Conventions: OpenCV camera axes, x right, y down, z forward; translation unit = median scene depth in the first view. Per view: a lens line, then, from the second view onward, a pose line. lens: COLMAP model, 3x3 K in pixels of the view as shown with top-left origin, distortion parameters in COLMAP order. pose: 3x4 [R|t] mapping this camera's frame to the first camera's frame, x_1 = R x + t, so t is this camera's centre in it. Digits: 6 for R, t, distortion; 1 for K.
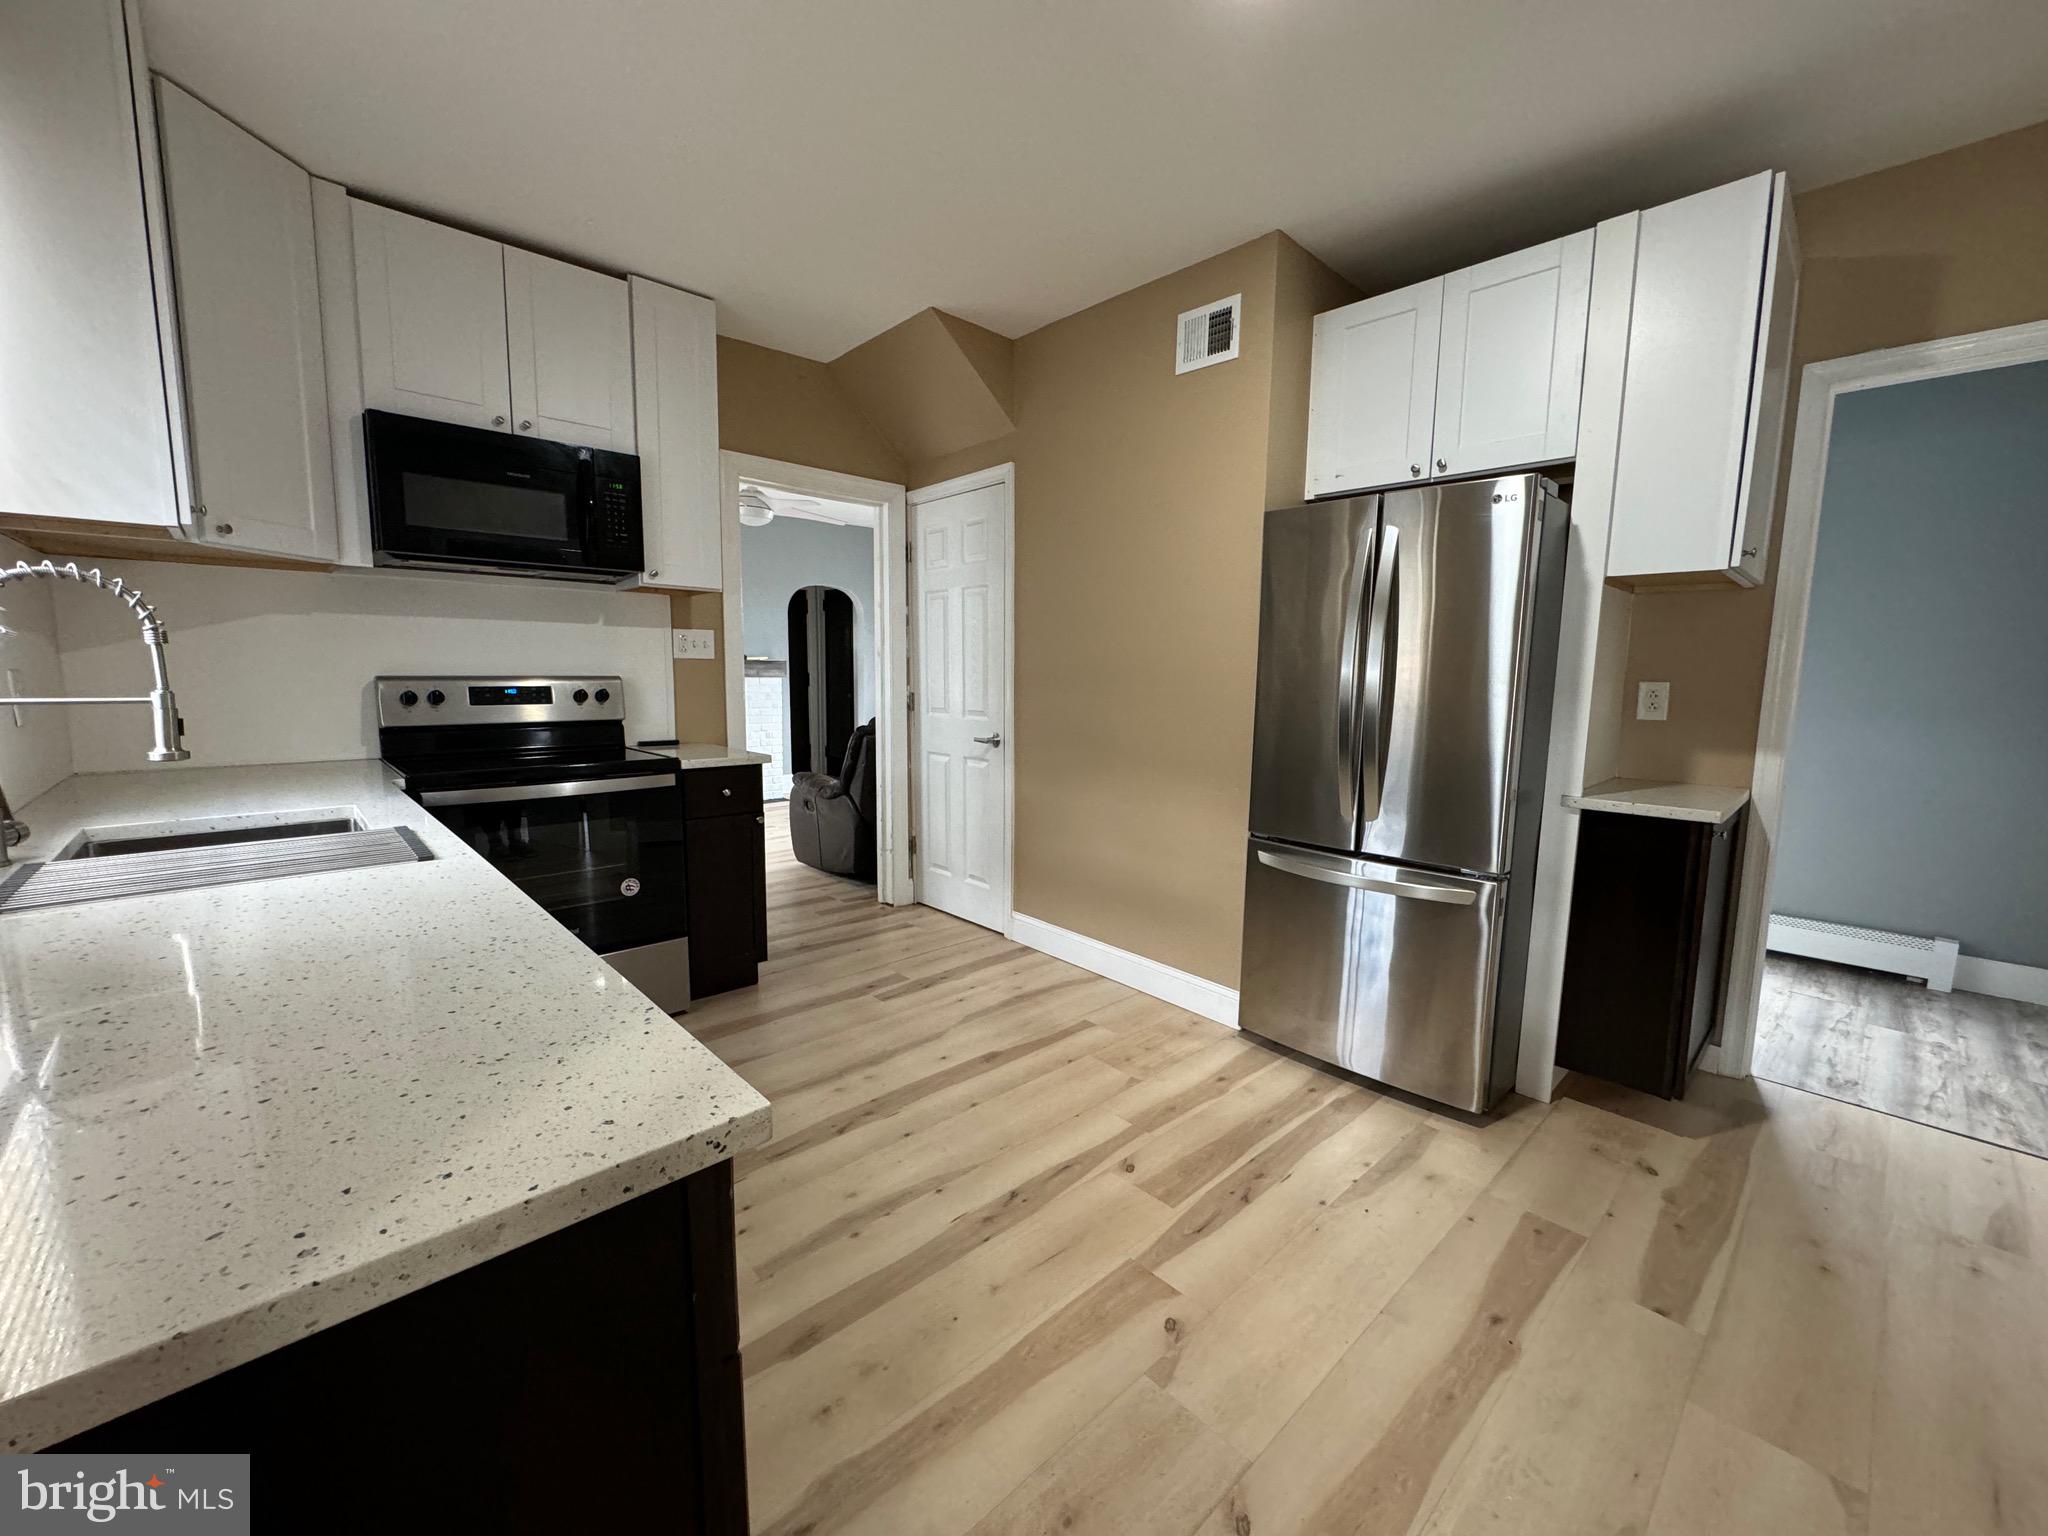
lens RADIAL K [[815.7, 0, 1023.4], [0, 815.7, 766.0], [0, 0, 1]] dist [-0.003077, 0.000724]
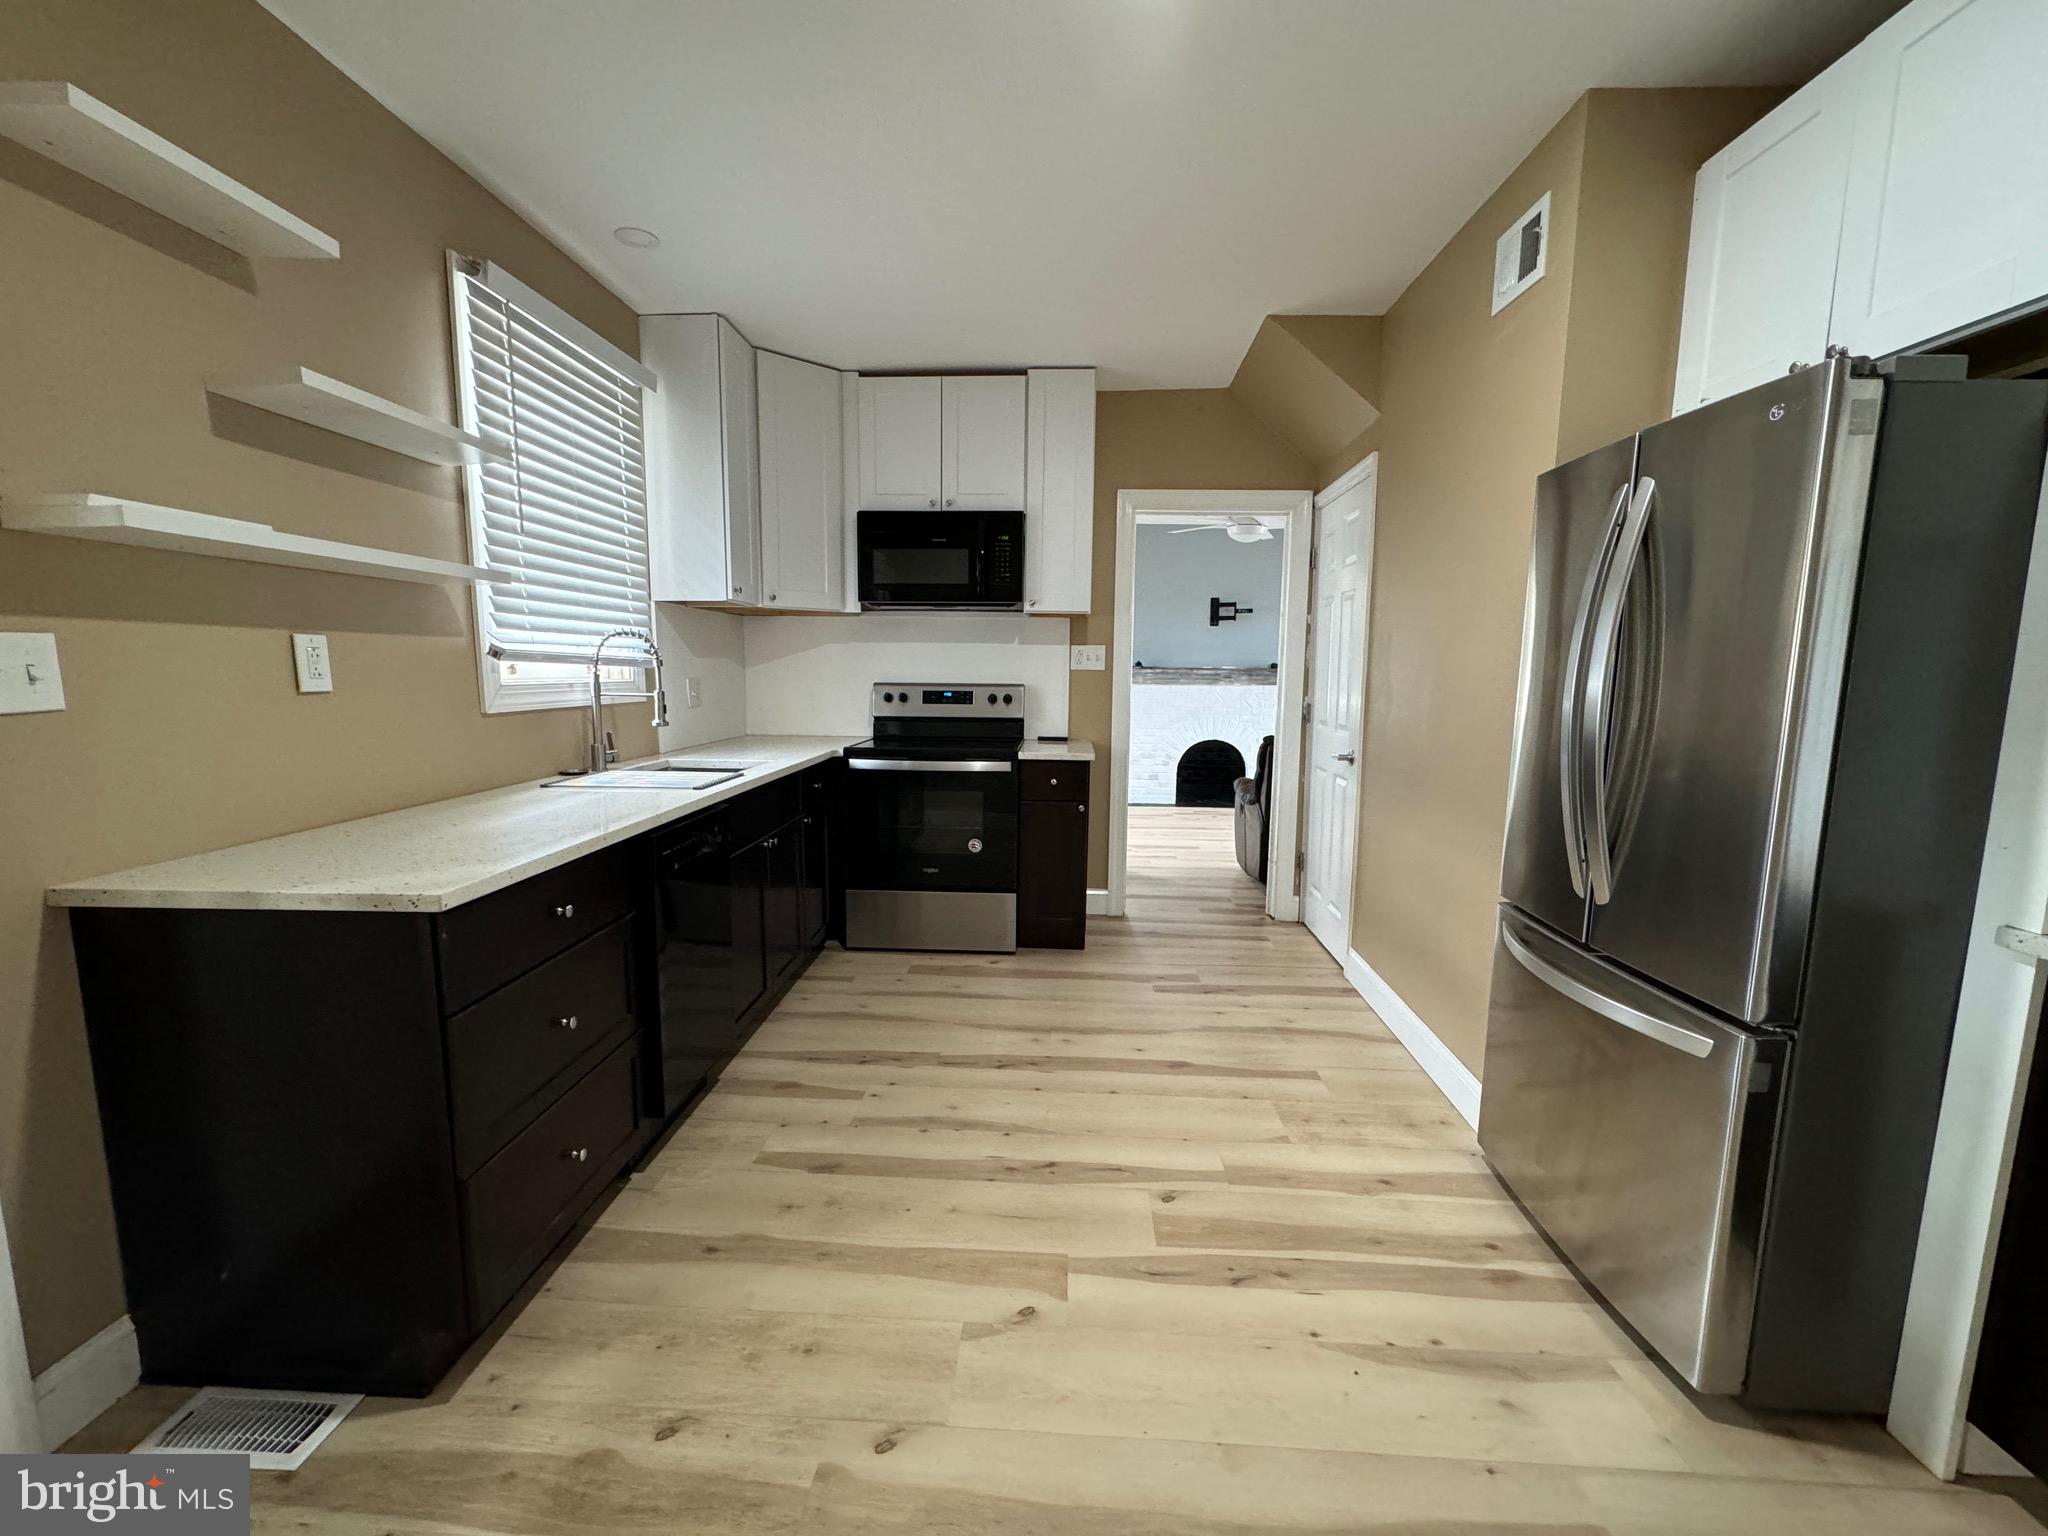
lens RADIAL K [[815.7, 0, 1023.4], [0, 815.7, 766.0], [0, 0, 1]] dist [-0.003077, 0.000724]
pose [[0.695433, 0.082313, -0.713861, 0.518041], [-0.087605, 0.995719, 0.029469, -0.024832], [0.713231, 0.042045, 0.699667, 0.140866]]
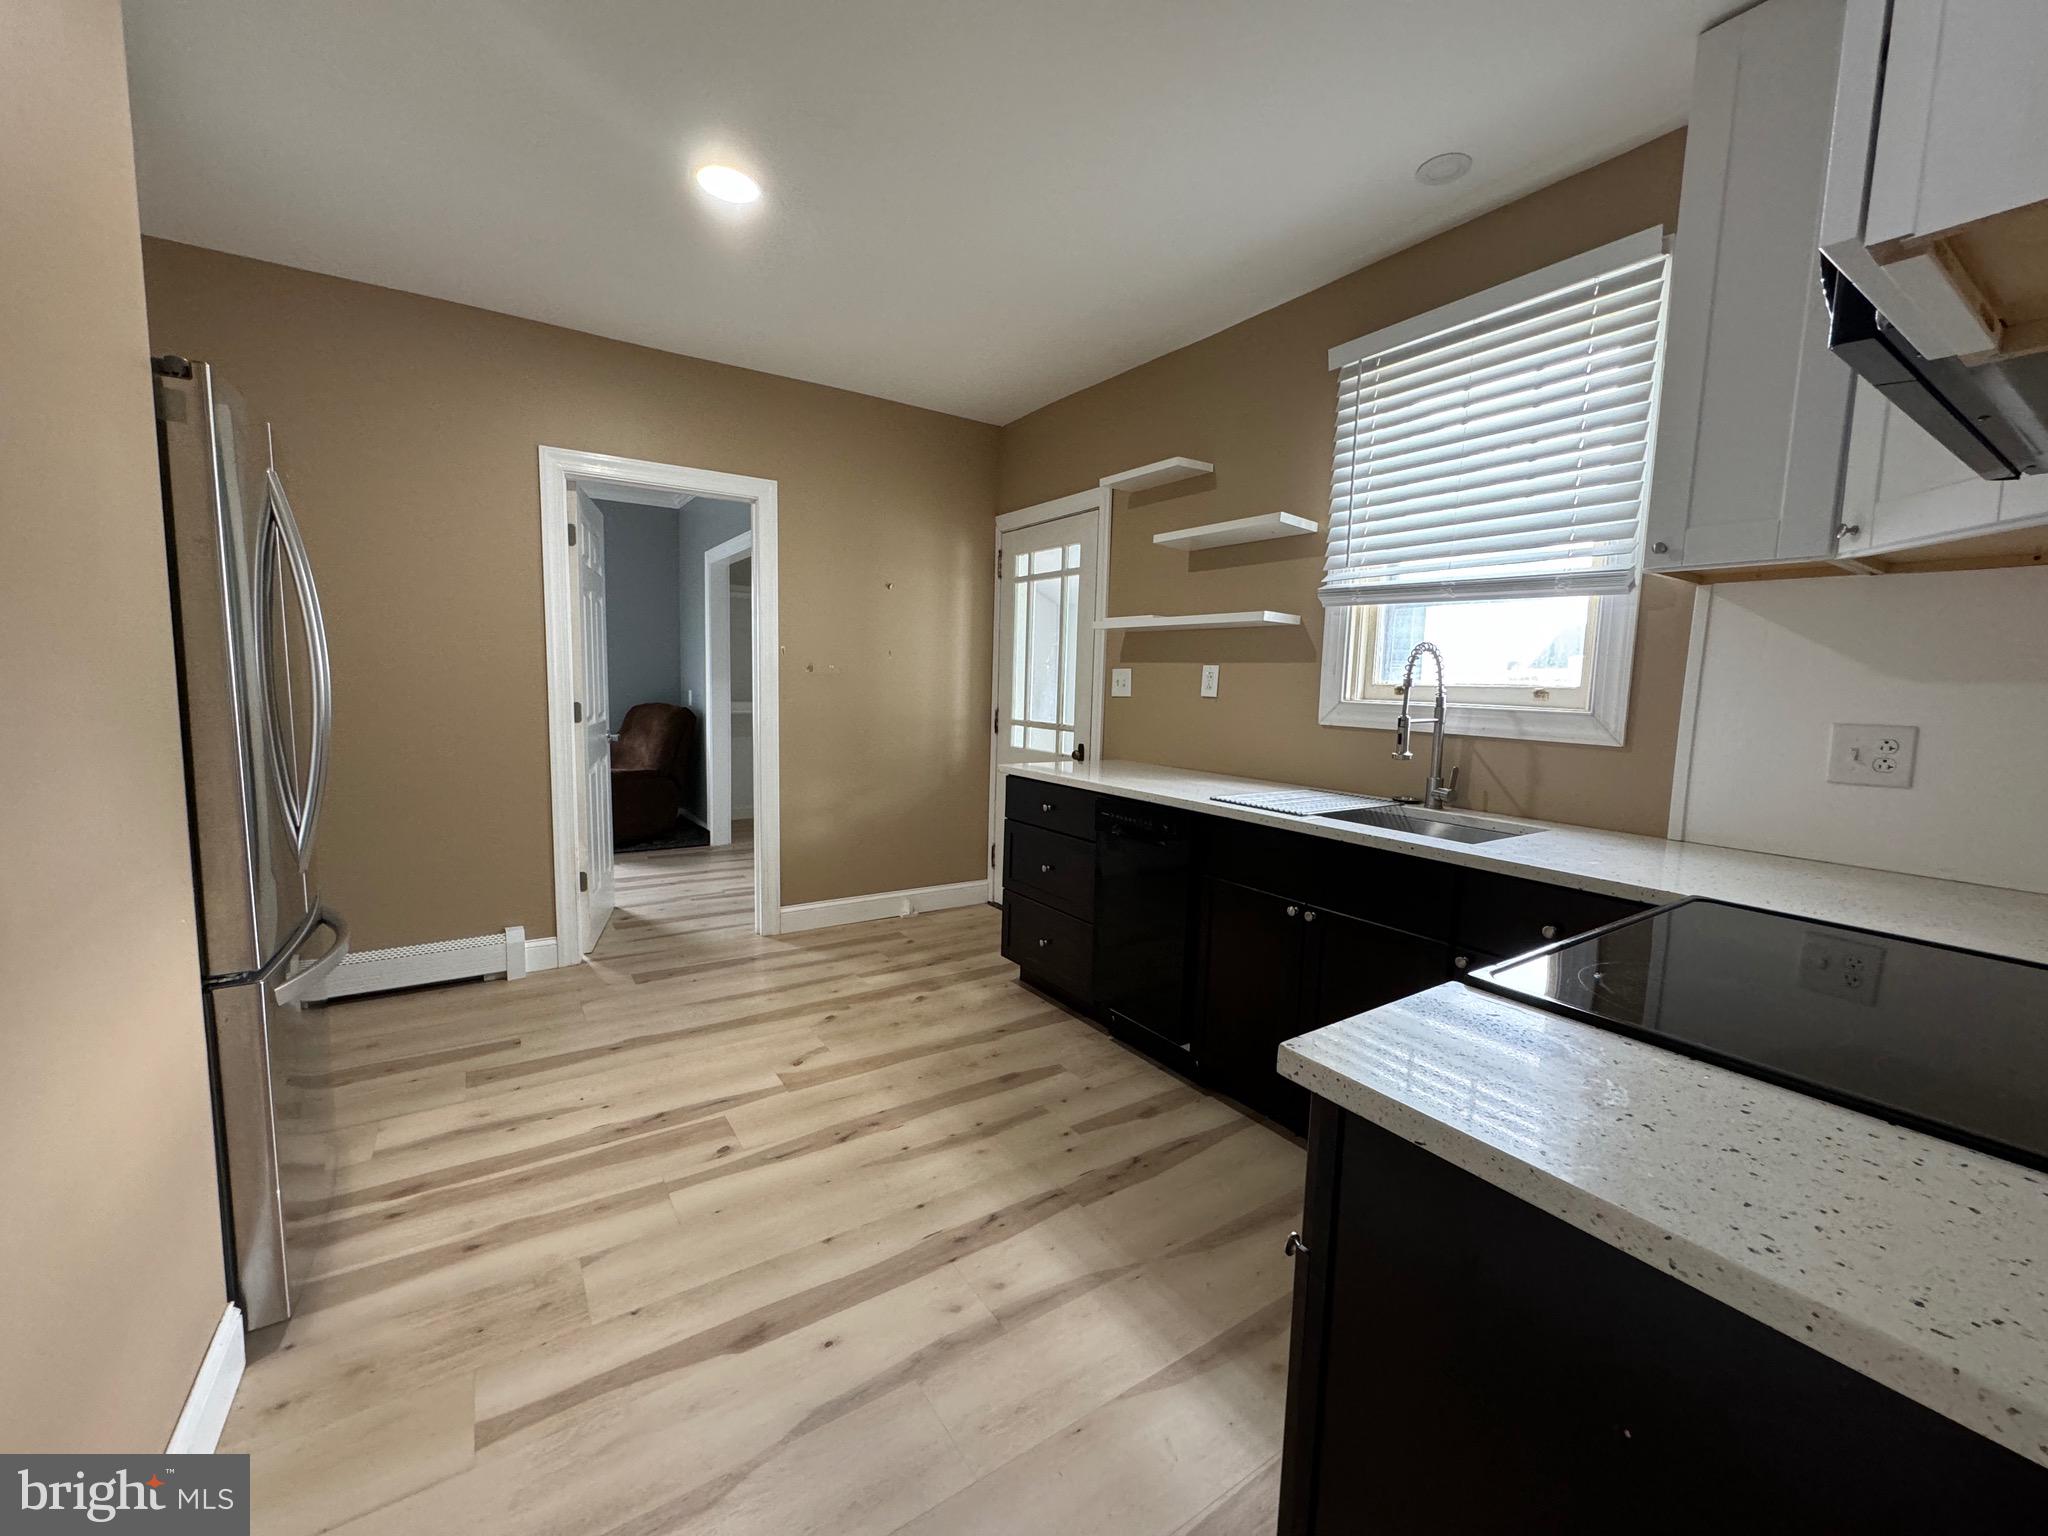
lens RADIAL K [[815.7, 0, 1023.4], [0, 815.7, 766.0], [0, 0, 1]] dist [-0.003077, 0.000724]
pose [[-0.986988, -0.053940, 0.151476, -0.303796], [-0.018555, 0.973968, 0.225925, -0.186522], [-0.159719, 0.220174, -0.962296, 1.450402]]
